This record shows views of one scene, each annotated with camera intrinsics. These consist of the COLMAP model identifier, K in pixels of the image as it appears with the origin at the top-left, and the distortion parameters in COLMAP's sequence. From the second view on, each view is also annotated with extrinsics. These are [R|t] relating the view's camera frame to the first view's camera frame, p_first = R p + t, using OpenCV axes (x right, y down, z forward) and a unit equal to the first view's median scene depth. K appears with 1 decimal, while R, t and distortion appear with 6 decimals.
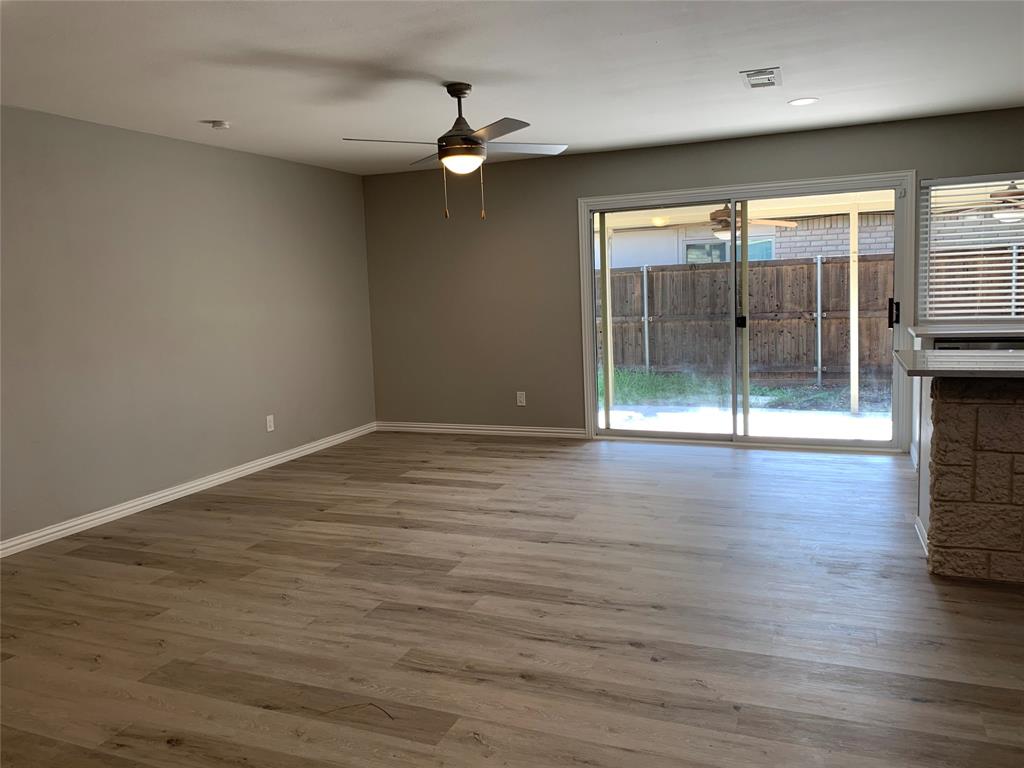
lens RADIAL K [[784.7, 0, 503.9], [0, 784.7, 370.5], [0, 0, 1]] dist [0.029279, -0.034604]
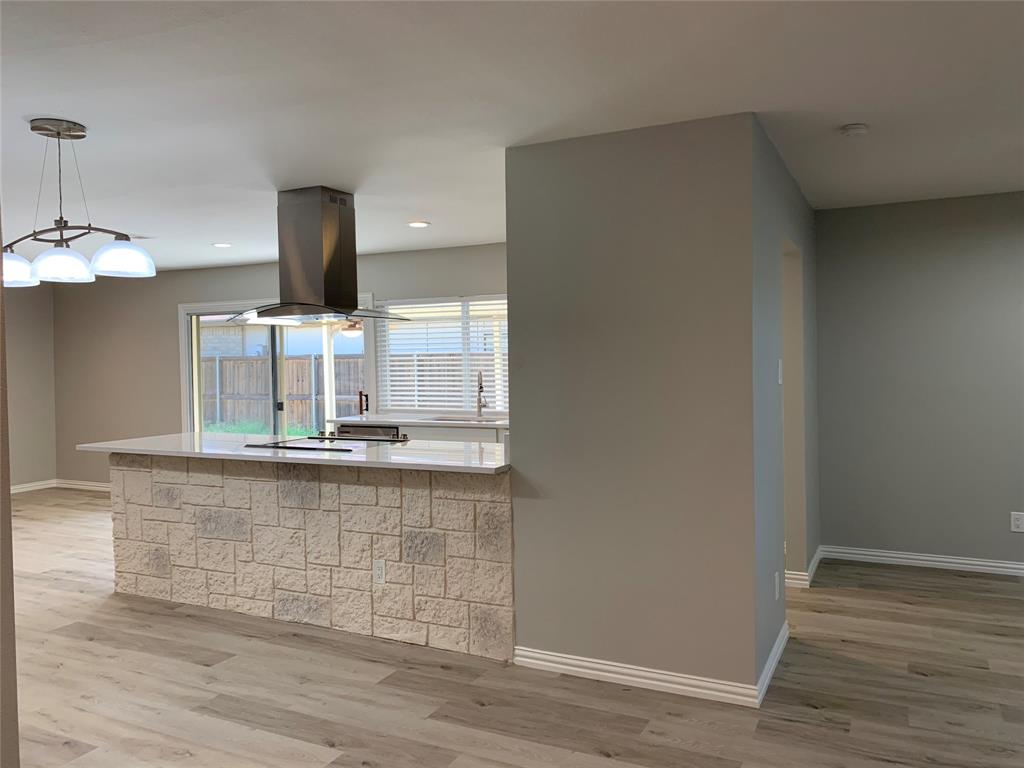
lens RADIAL K [[784.7, 0, 515.6], [0, 784.7, 372.8], [0, 0, 1]] dist [0.029279, -0.034604]
pose [[0.997555, 0.025542, -0.065044, 1.097155], [-0.031177, 0.995707, -0.087151, -0.025214], [0.062538, 0.088966, 0.994069, -0.322548]]
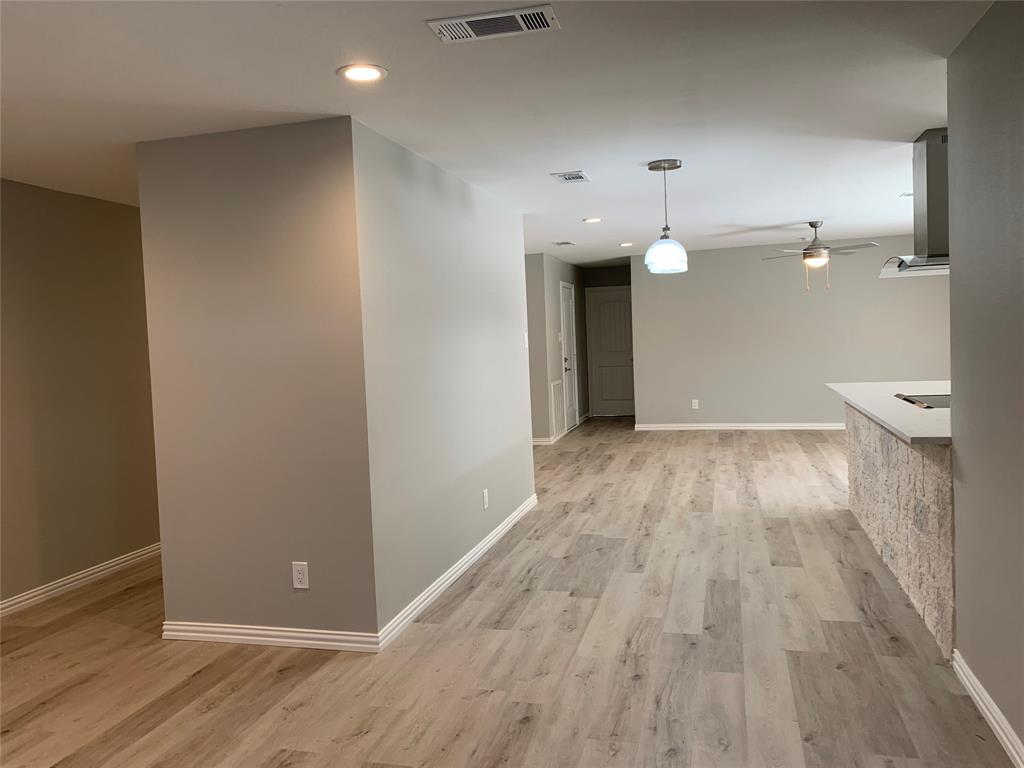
lens RADIAL K [[784.7, 0, 508.3], [0, 784.7, 376.8], [0, 0, 1]] dist [0.029279, -0.034604]
pose [[0.126782, 0.089246, -0.987908, 1.701726], [-0.069016, 0.994324, 0.080968, -0.085702], [0.989527, 0.057916, 0.132222, 0.034826]]
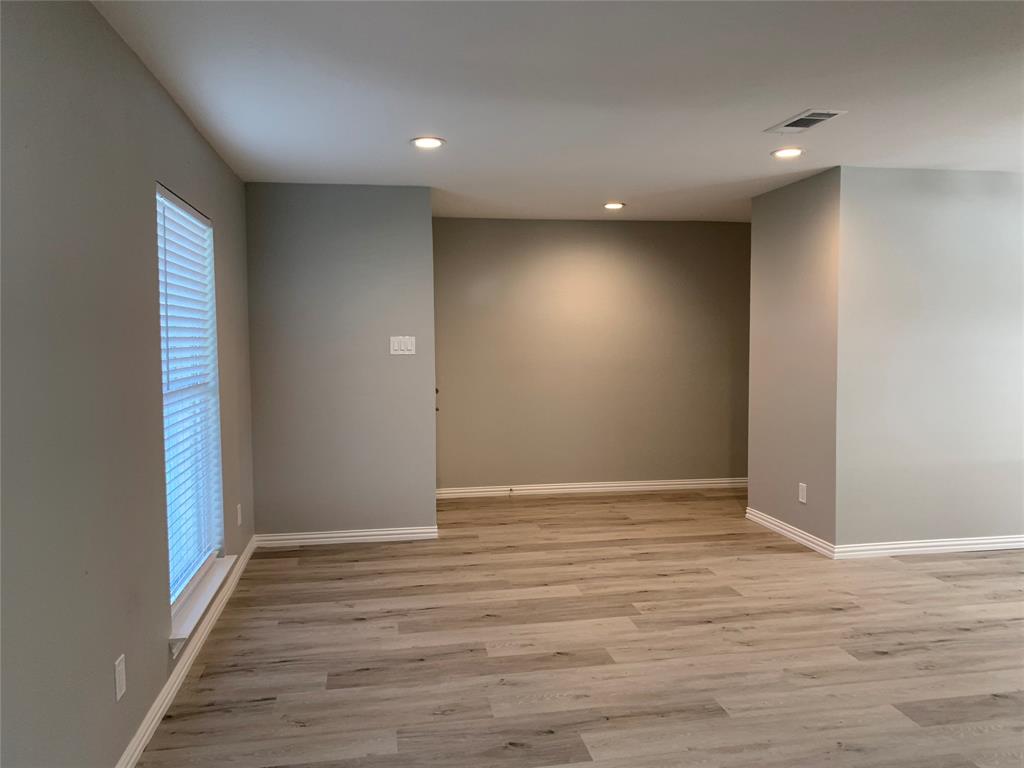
lens RADIAL K [[784.7, 0, 522.3], [0, 784.7, 389.2], [0, 0, 1]] dist [0.029279, -0.034604]
pose [[-0.832846, 0.084568, -0.547006, 1.861248], [-0.020519, 0.982863, 0.183193, -0.158643], [0.553124, 0.163796, -0.816838, 0.668279]]
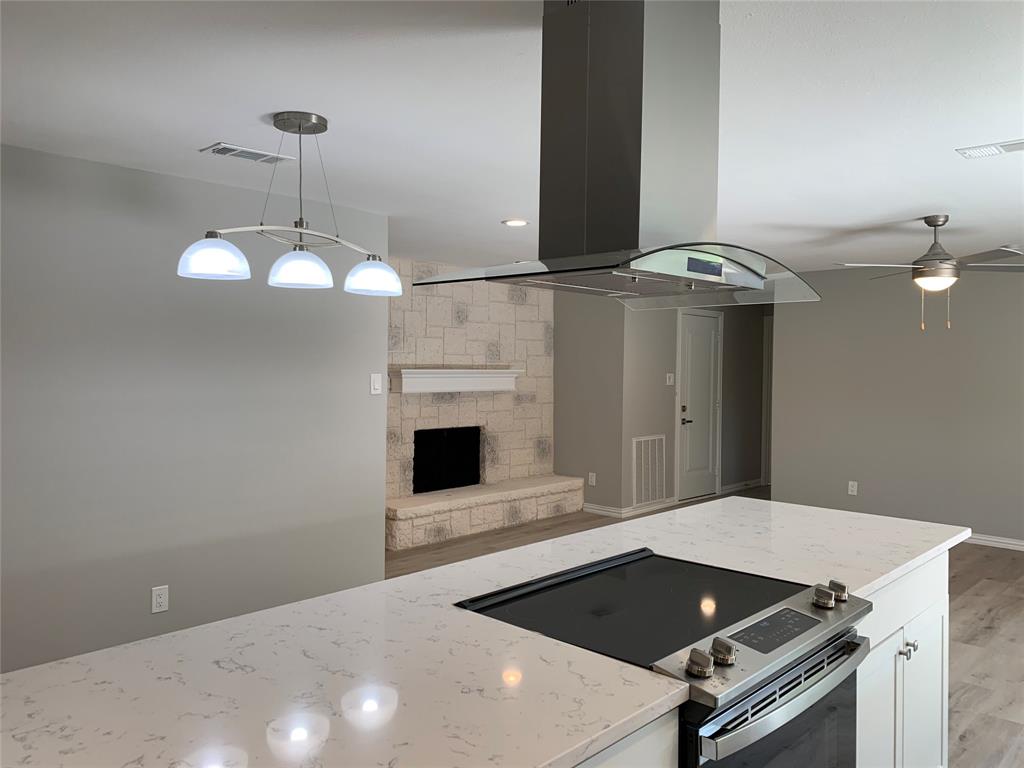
lens RADIAL K [[784.7, 0, 522.6], [0, 784.7, 376.8], [0, 0, 1]] dist [0.029279, -0.034604]
pose [[-0.349654, 0.052760, -0.935392, 1.191088], [-0.098652, 0.990789, 0.092762, -0.169096], [0.931670, 0.124713, -0.341229, 0.830730]]
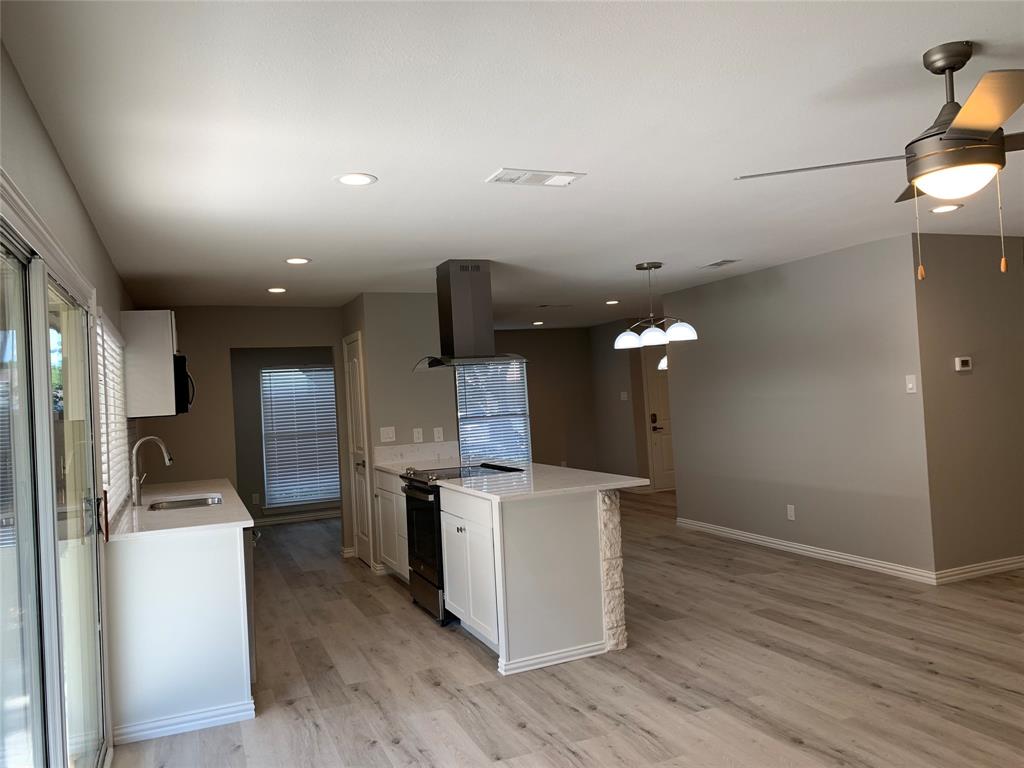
lens RADIAL K [[784.7, 0, 516.2], [0, 784.7, 377.3], [0, 0, 1]] dist [0.029279, -0.034604]
pose [[-0.707073, 0.098693, 0.700220, -0.205856], [0.166506, 0.985607, 0.029219, -0.189175], [-0.687258, 0.137251, -0.713329, 1.597380]]
